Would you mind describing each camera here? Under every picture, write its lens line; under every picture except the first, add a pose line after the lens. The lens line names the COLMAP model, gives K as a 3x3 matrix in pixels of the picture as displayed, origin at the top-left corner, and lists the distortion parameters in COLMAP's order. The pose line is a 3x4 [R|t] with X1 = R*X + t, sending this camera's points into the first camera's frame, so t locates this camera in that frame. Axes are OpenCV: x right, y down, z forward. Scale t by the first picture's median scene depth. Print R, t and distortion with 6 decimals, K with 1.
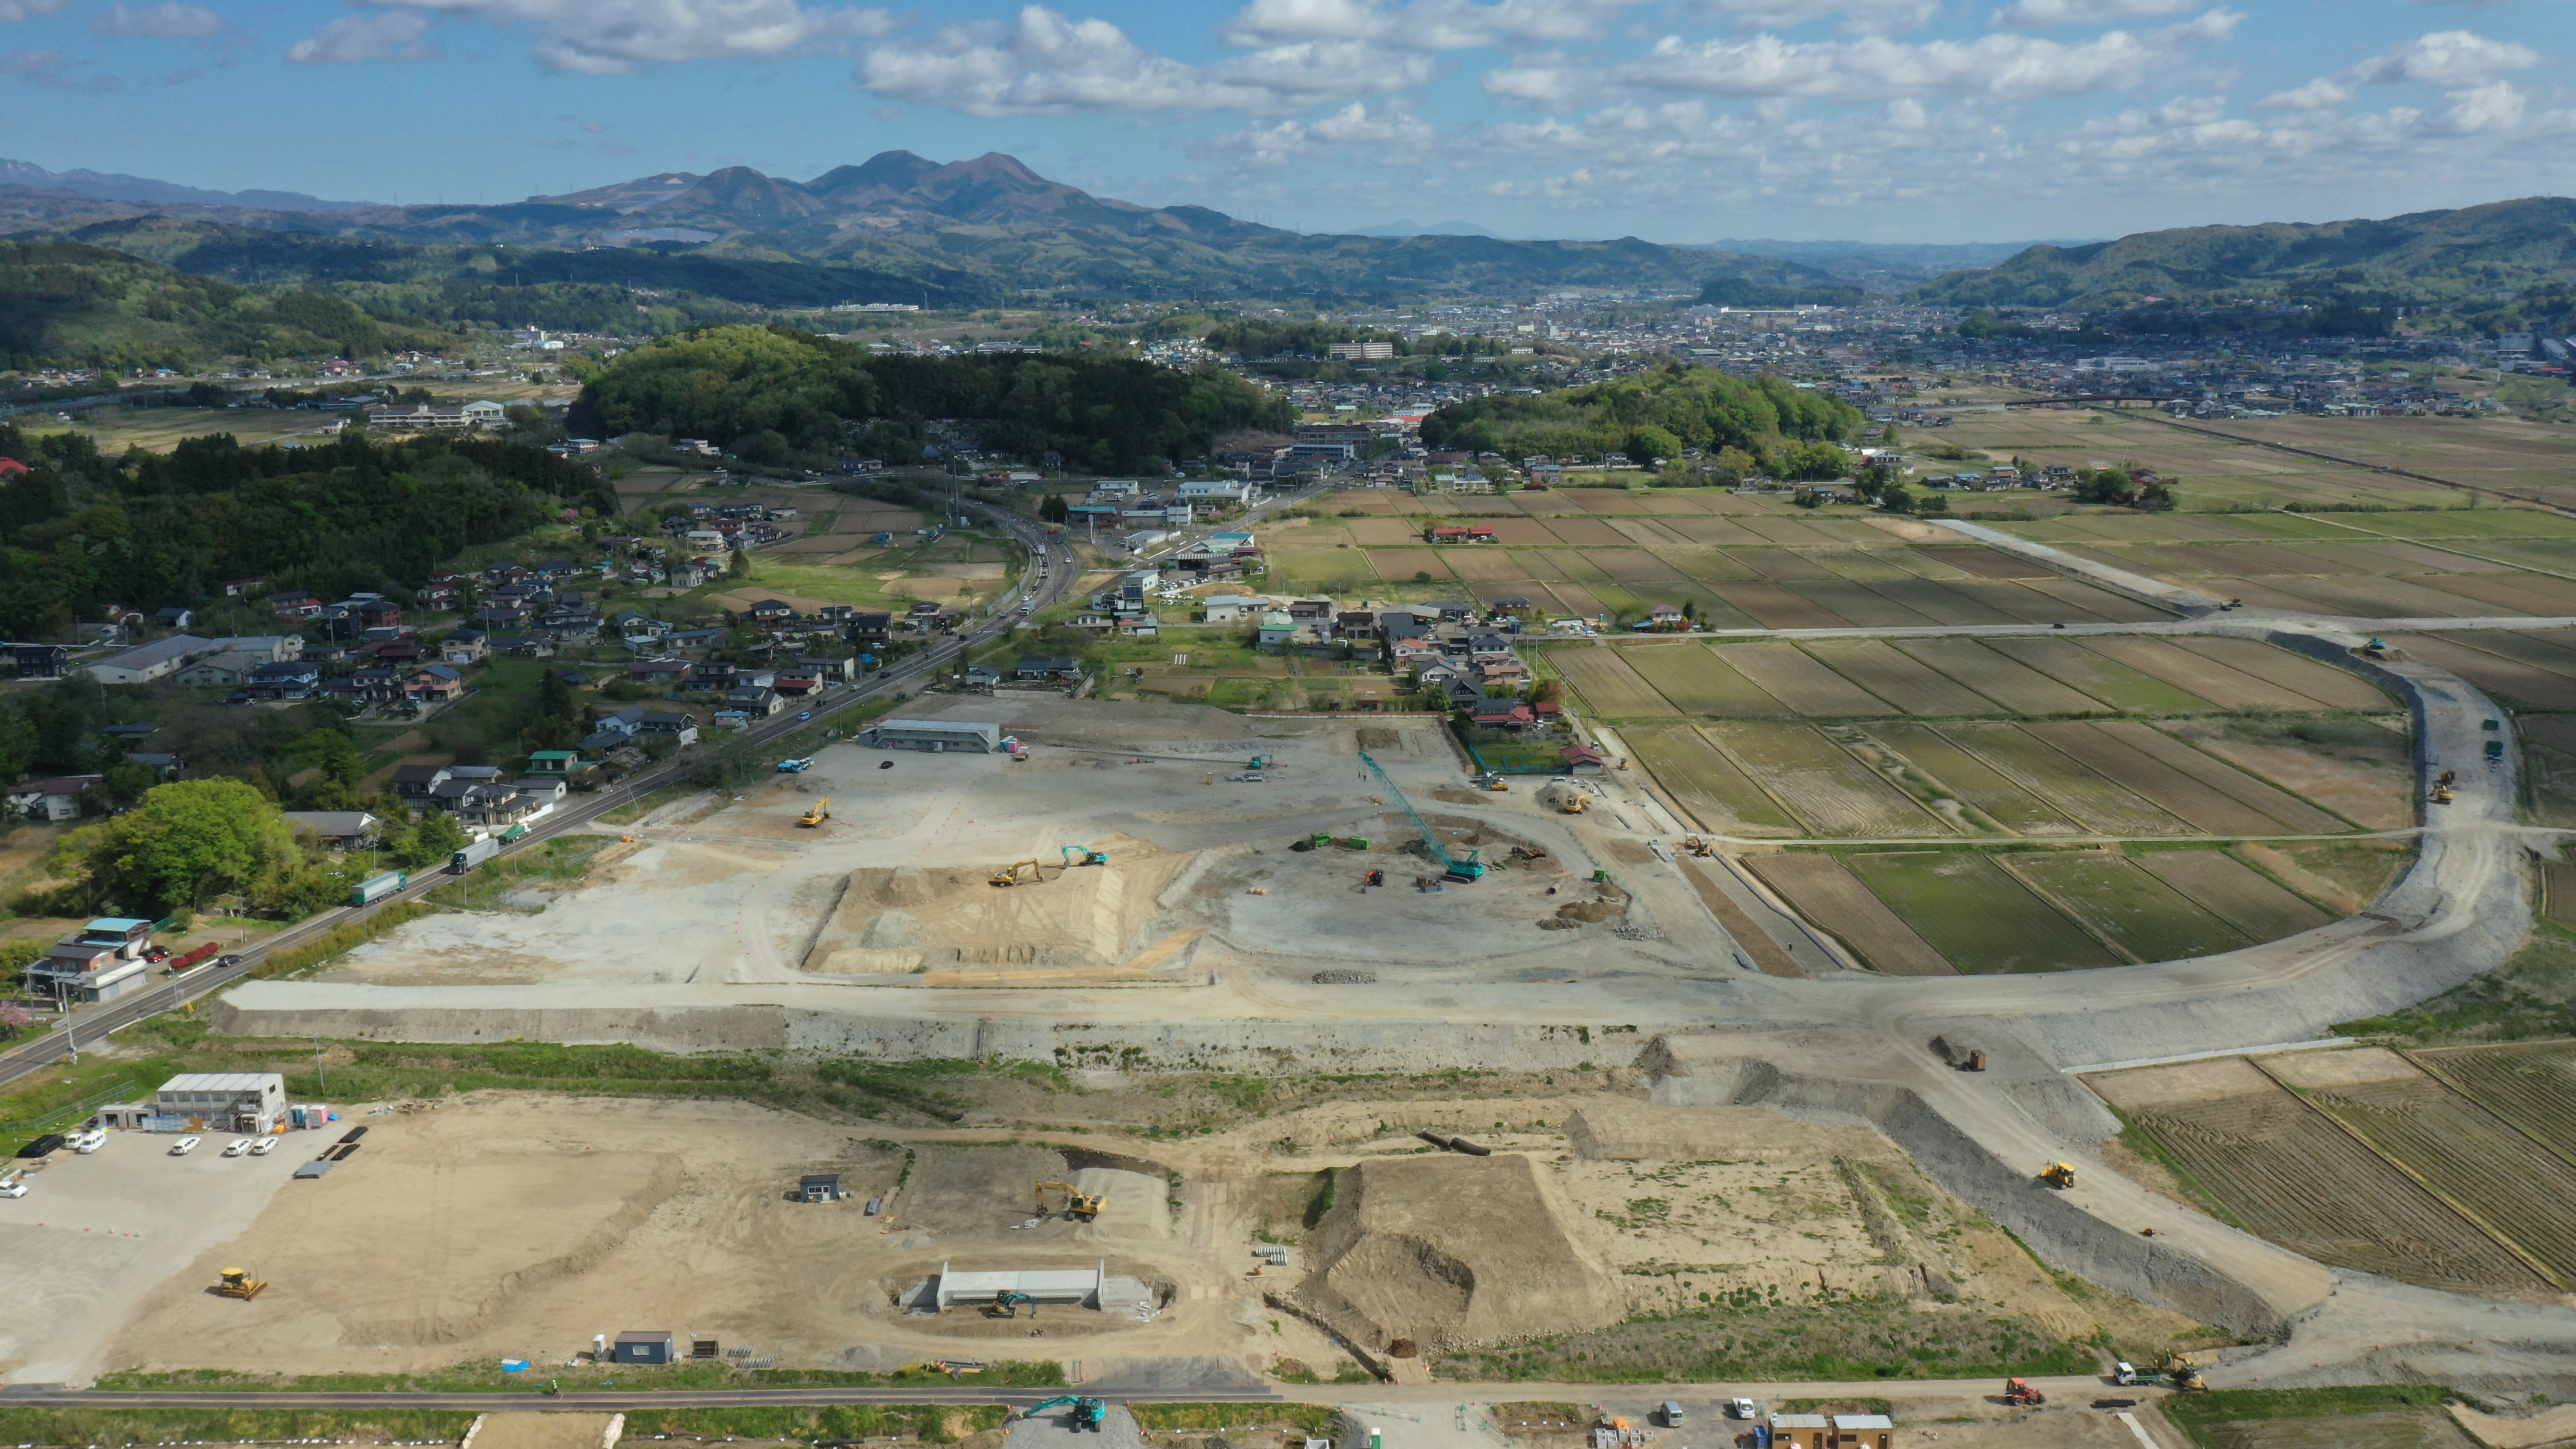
lens RADIAL K [[2030.3, 0, 1288.0], [0, 2030.3, 724.5], [0, 0, 1]] dist [-0.005410, -0.002946]
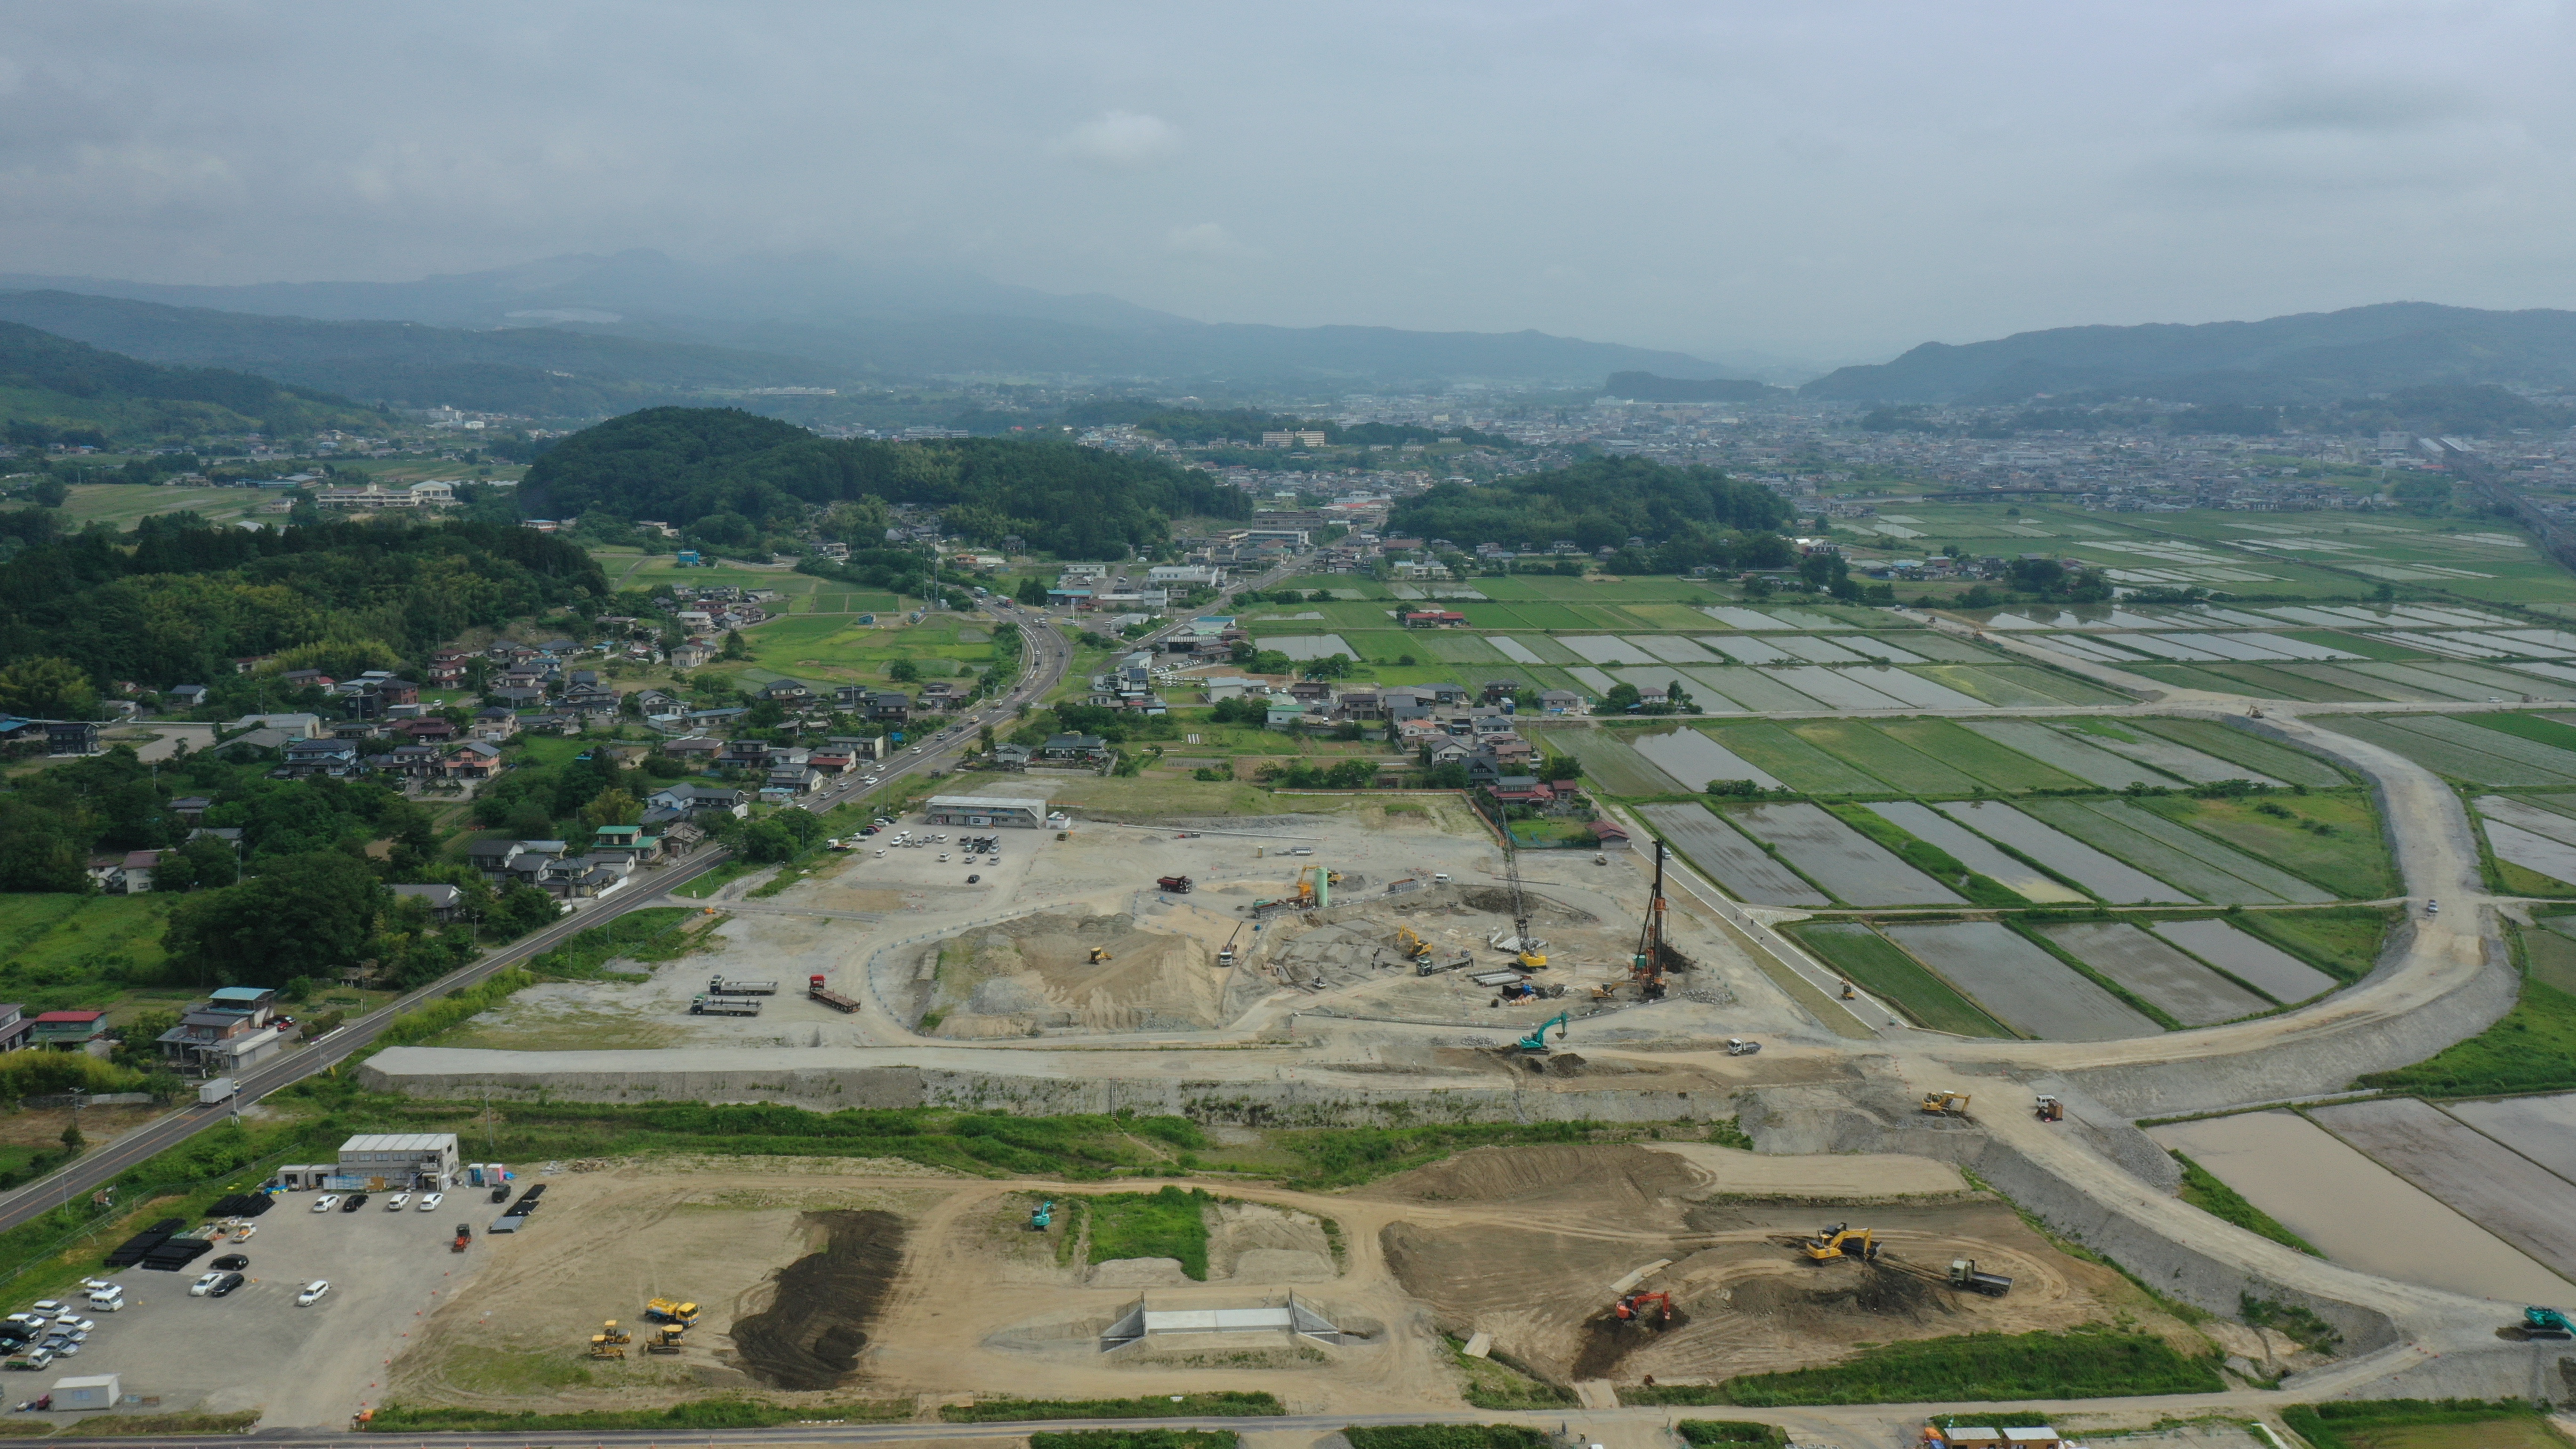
lens RADIAL K [[2029.6, 0, 1290.0], [0, 2029.6, 714.8], [0, 0, 1]] dist [0.002179, -0.007143]
pose [[0.998704, 0.002565, 0.050829, -0.057914], [-0.000220, 0.998938, -0.046077, 0.003116], [-0.050894, 0.046006, 0.997644, -0.028659]]
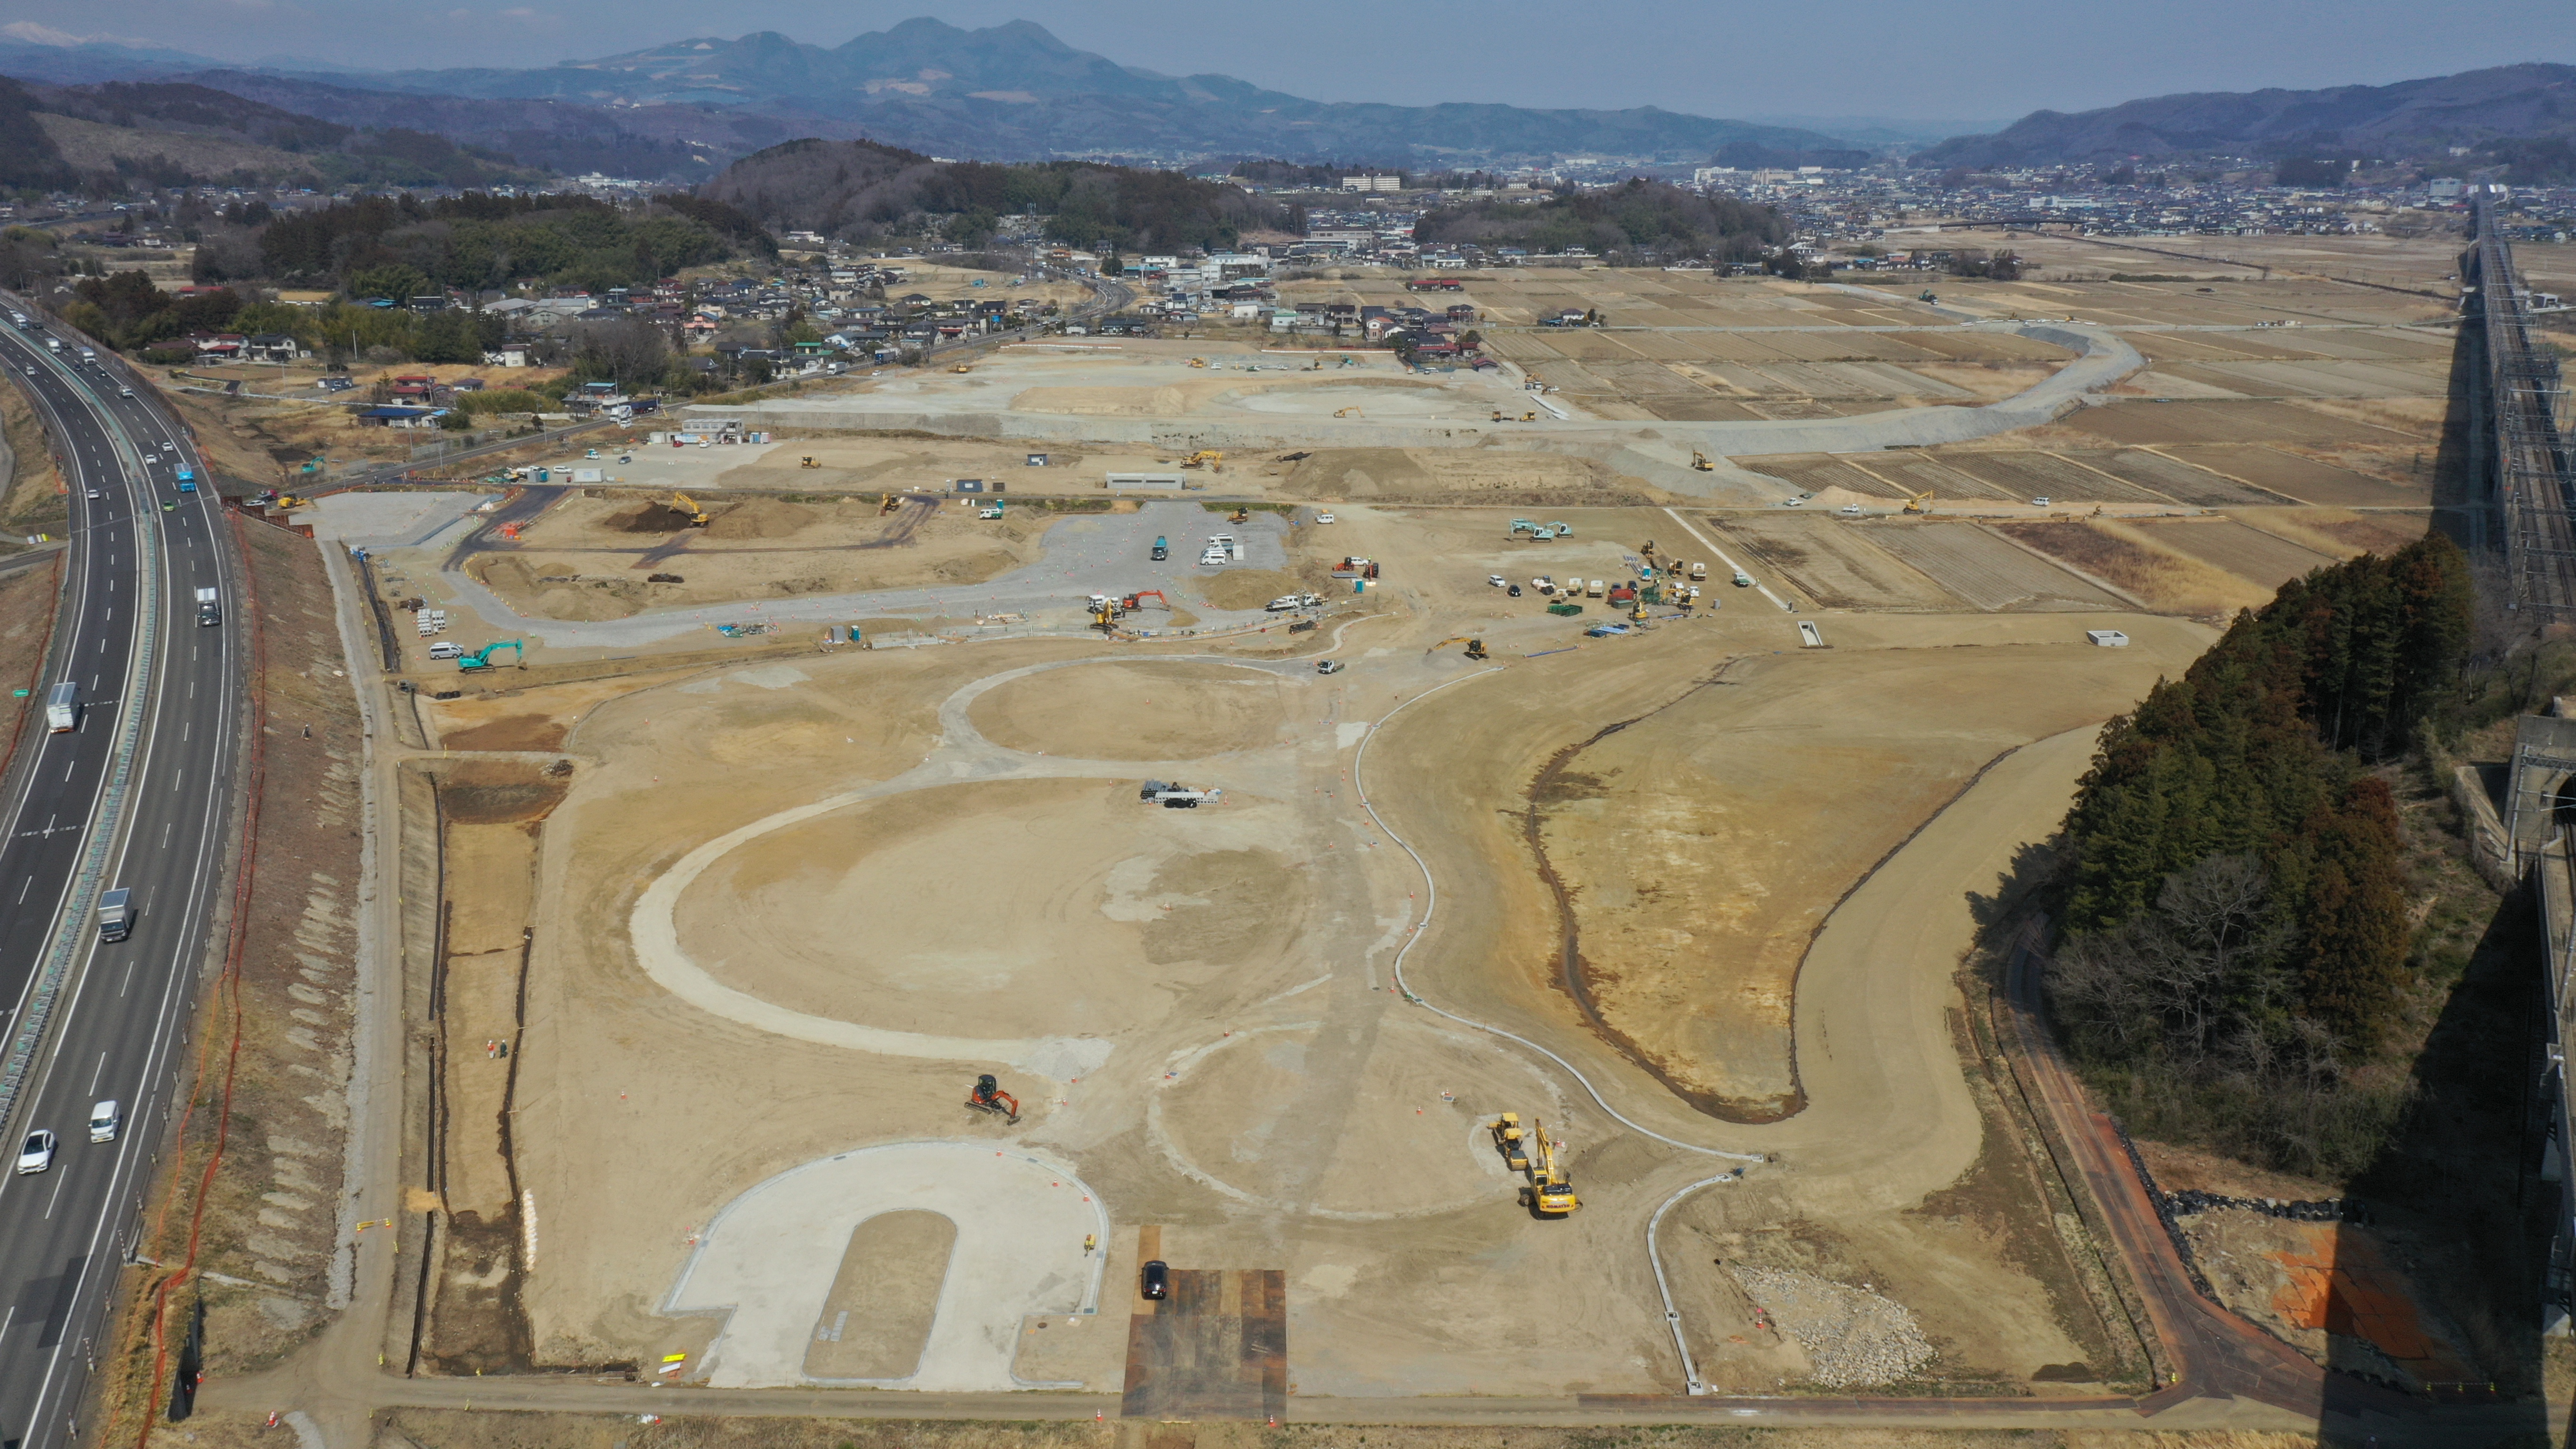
lens RADIAL K [[2029.6, 0, 1290.0], [0, 2029.6, 714.8], [0, 0, 1]] dist [0.002179, -0.007143]
pose [[0.999929, 0.007605, -0.009193, 0.013070], [-0.007108, 0.998576, 0.052872, 0.157927], [0.009582, -0.052803, 0.998559, -0.407360]]
